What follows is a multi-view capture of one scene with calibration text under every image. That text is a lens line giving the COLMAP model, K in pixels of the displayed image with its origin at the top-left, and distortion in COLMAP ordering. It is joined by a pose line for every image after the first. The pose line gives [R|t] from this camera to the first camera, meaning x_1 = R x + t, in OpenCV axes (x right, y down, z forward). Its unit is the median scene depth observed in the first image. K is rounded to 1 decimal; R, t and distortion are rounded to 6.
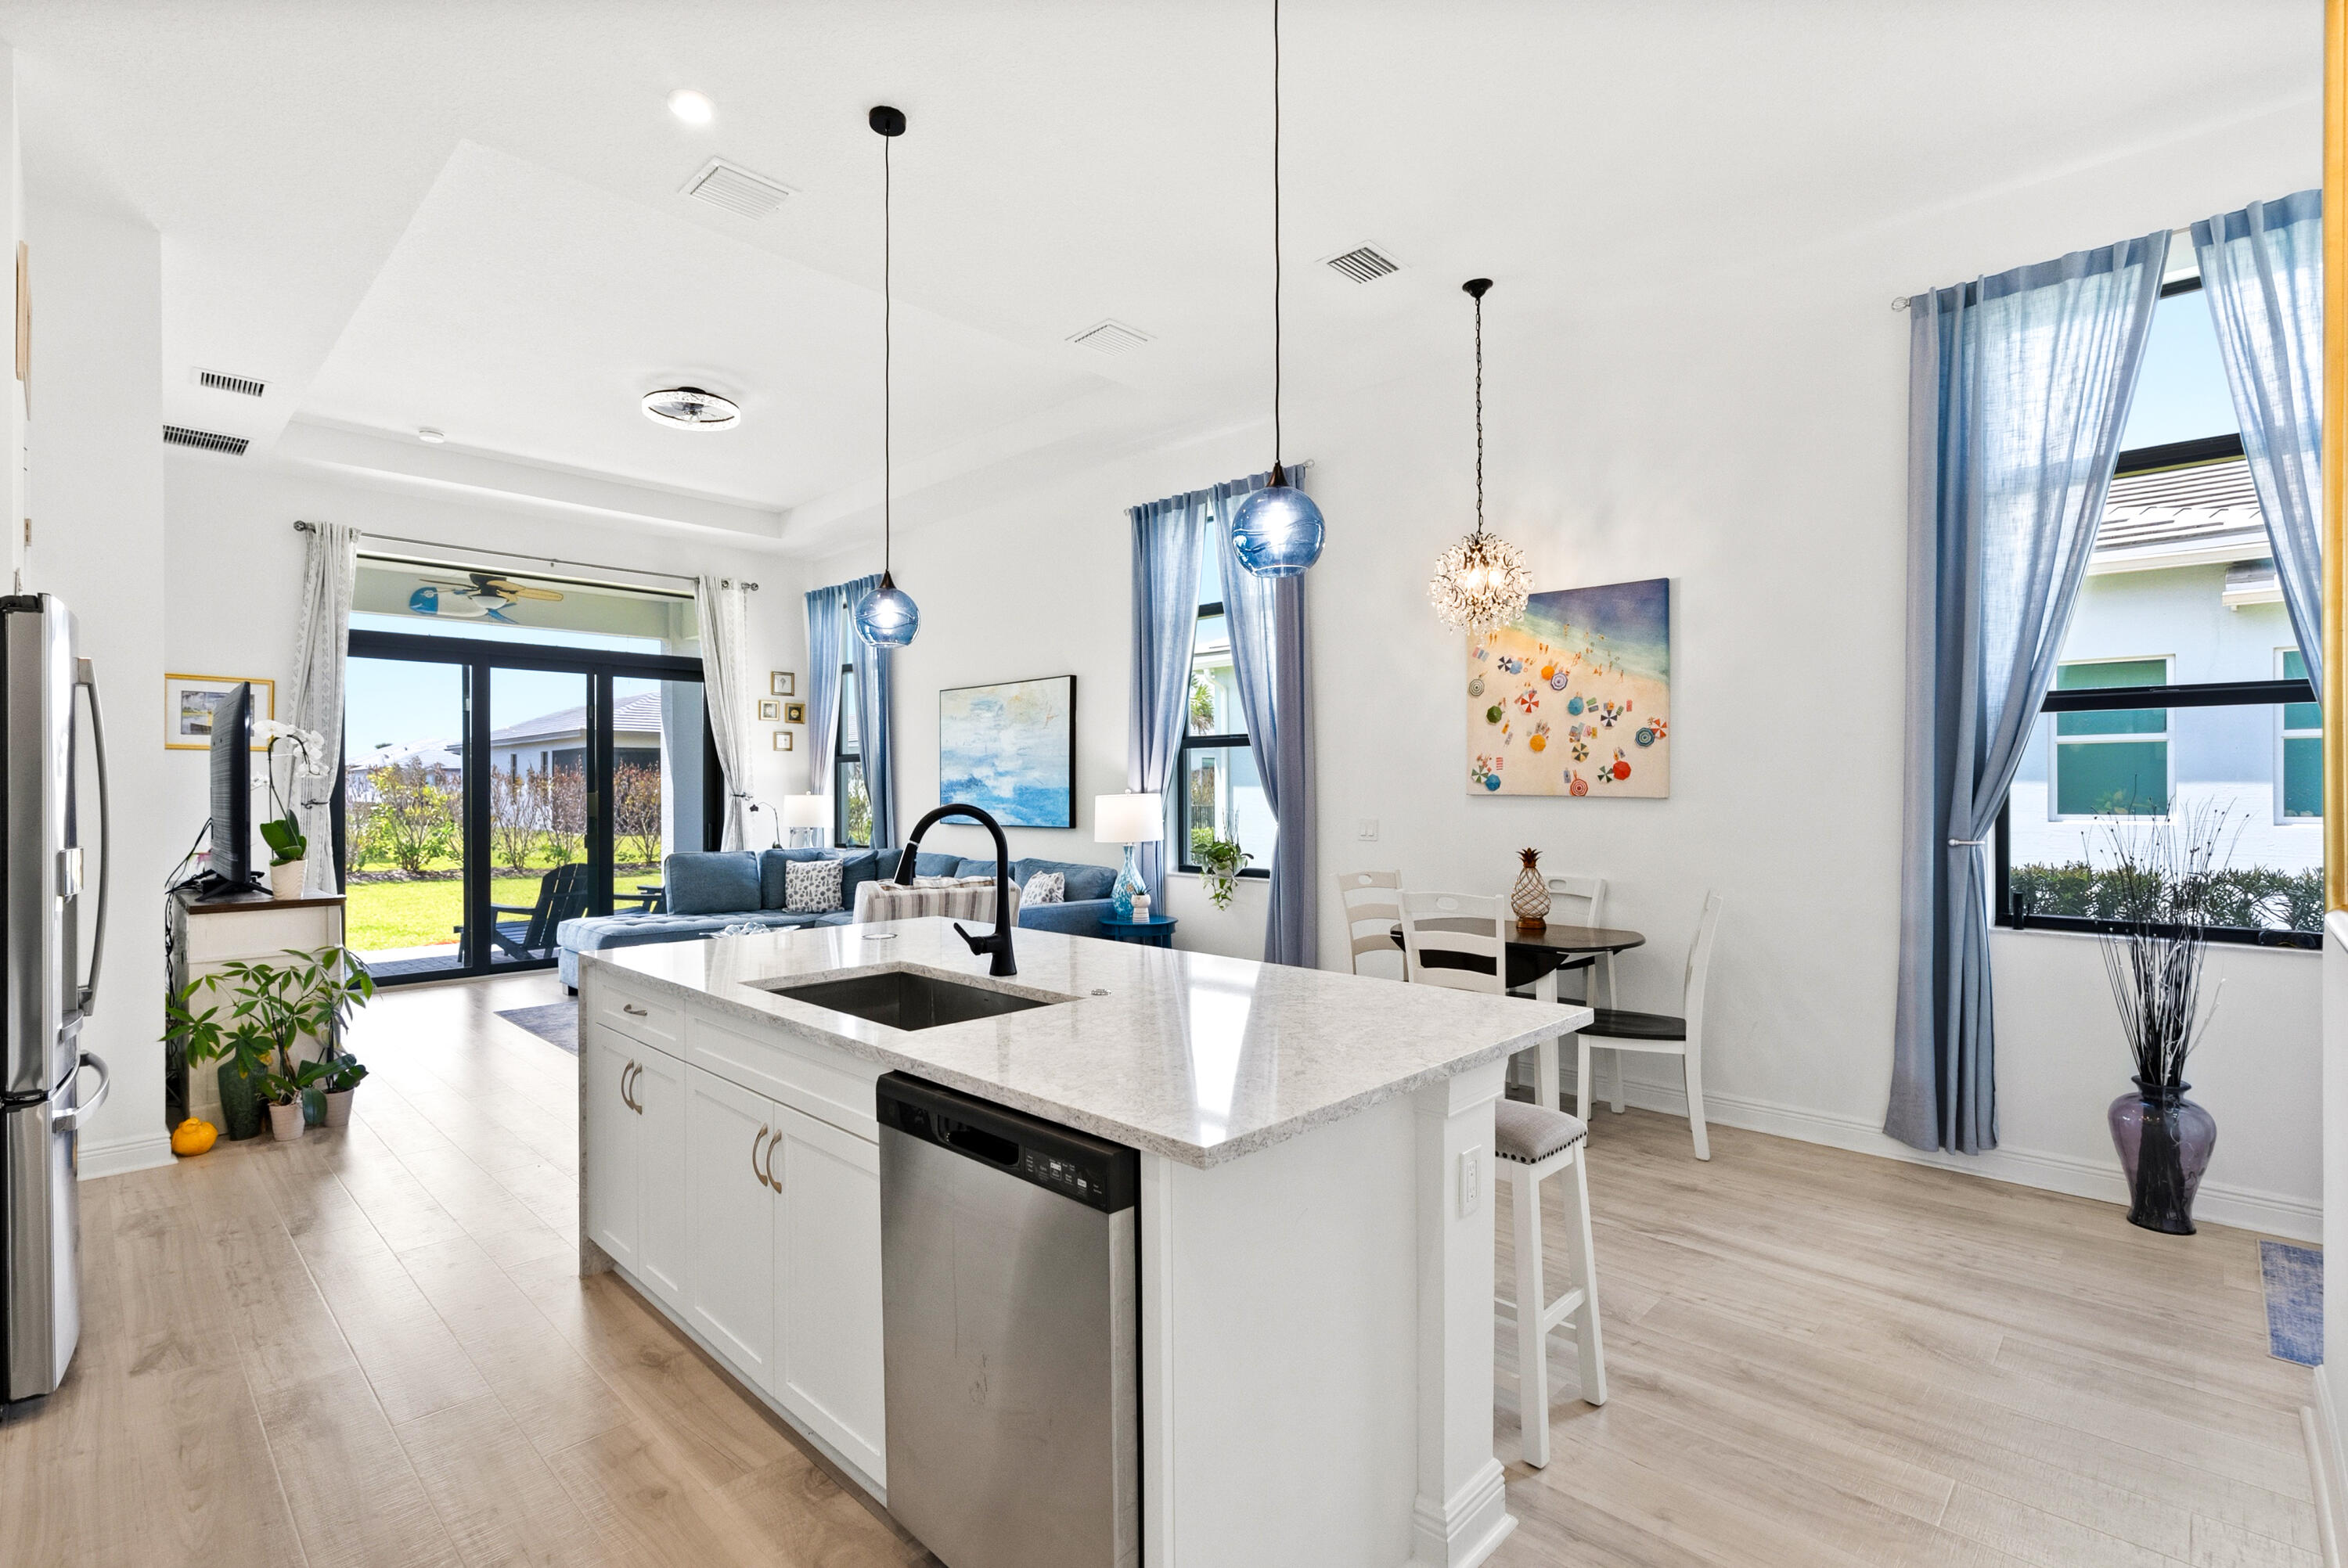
lens RADIAL K [[1083.5, 0, 1164.8], [0, 1083.5, 790.1], [0, 0, 1]] dist [-0.002123, 0.000817]
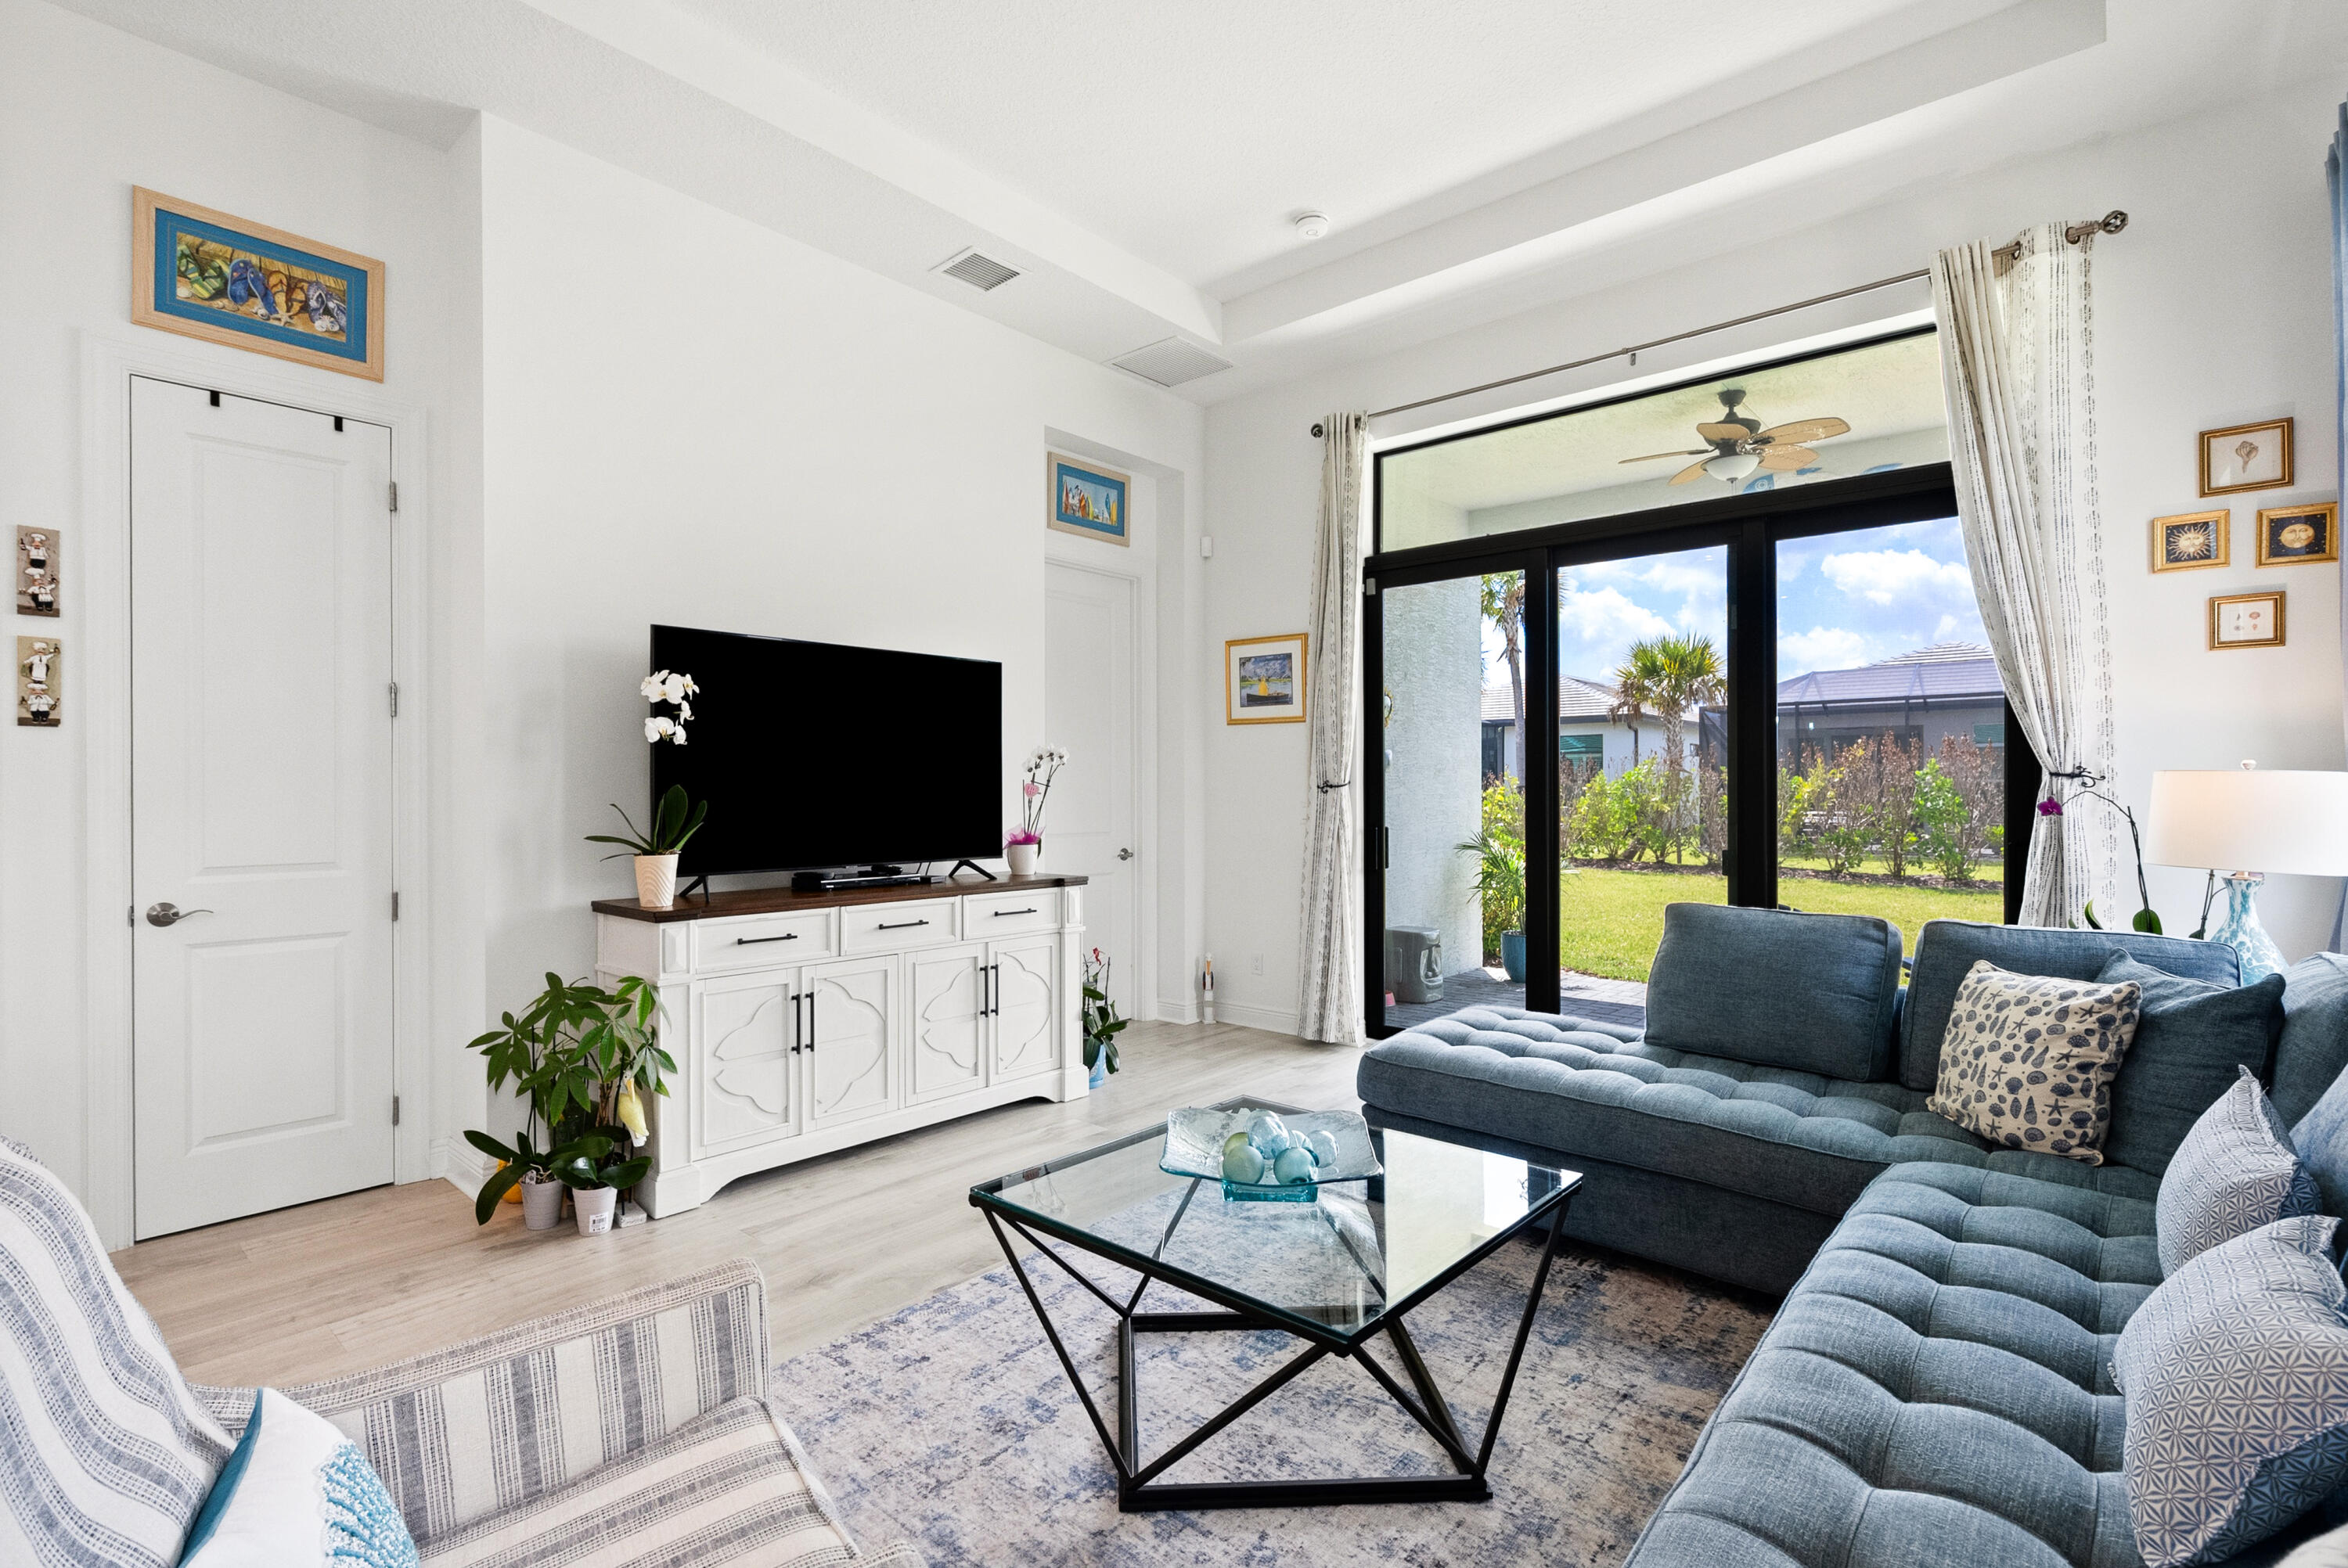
lens RADIAL K [[1083.5, 0, 1164.8], [0, 1083.5, 790.1], [0, 0, 1]] dist [-0.002123, 0.000817]
pose [[0.057277, 0.004407, -0.998349, -0.026567], [0.000571, 0.999990, 0.004447, 0.011623], [0.998358, -0.000825, 0.057274, 0.849710]]
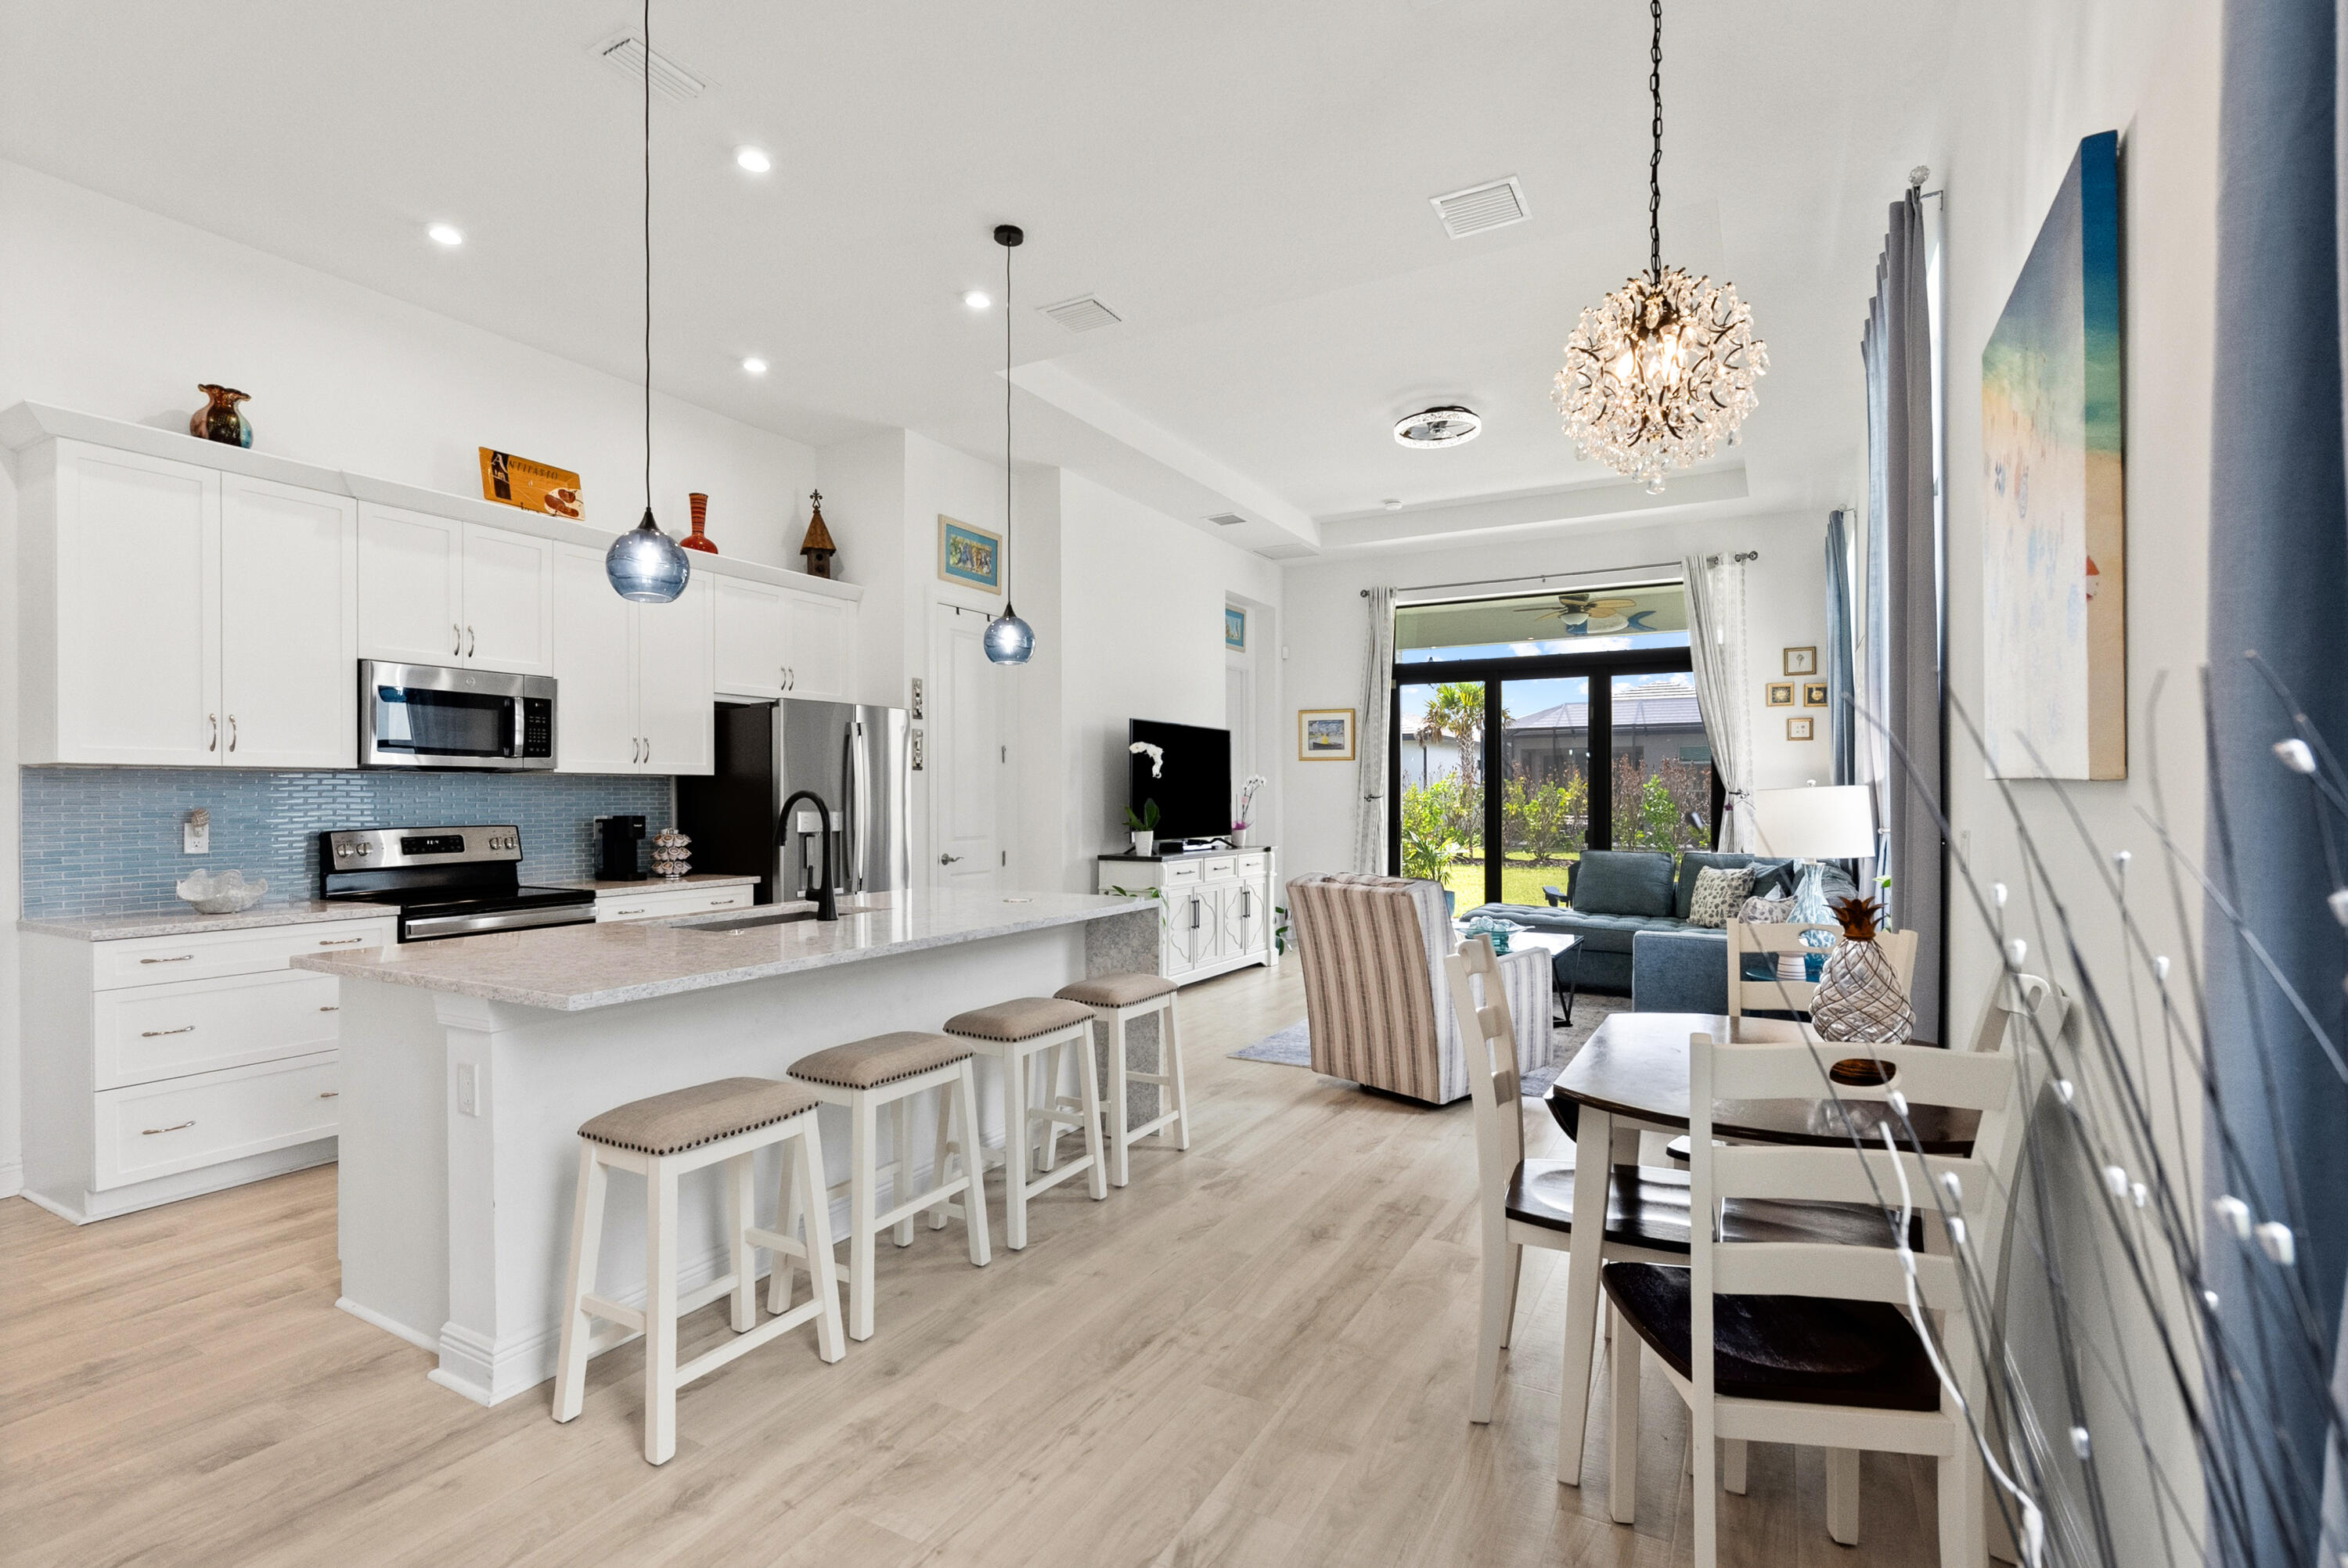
lens RADIAL K [[1091.6, 0, 1162.4], [0, 1091.6, 798.4], [0, 0, 1]] dist [-0.006005, 0.003618]
pose [[0.257202, 0.004742, -0.966346, 0.466362], [-0.000166, 0.999988, 0.004863, 0.007007], [0.966358, -0.001090, 0.257200, 0.403191]]
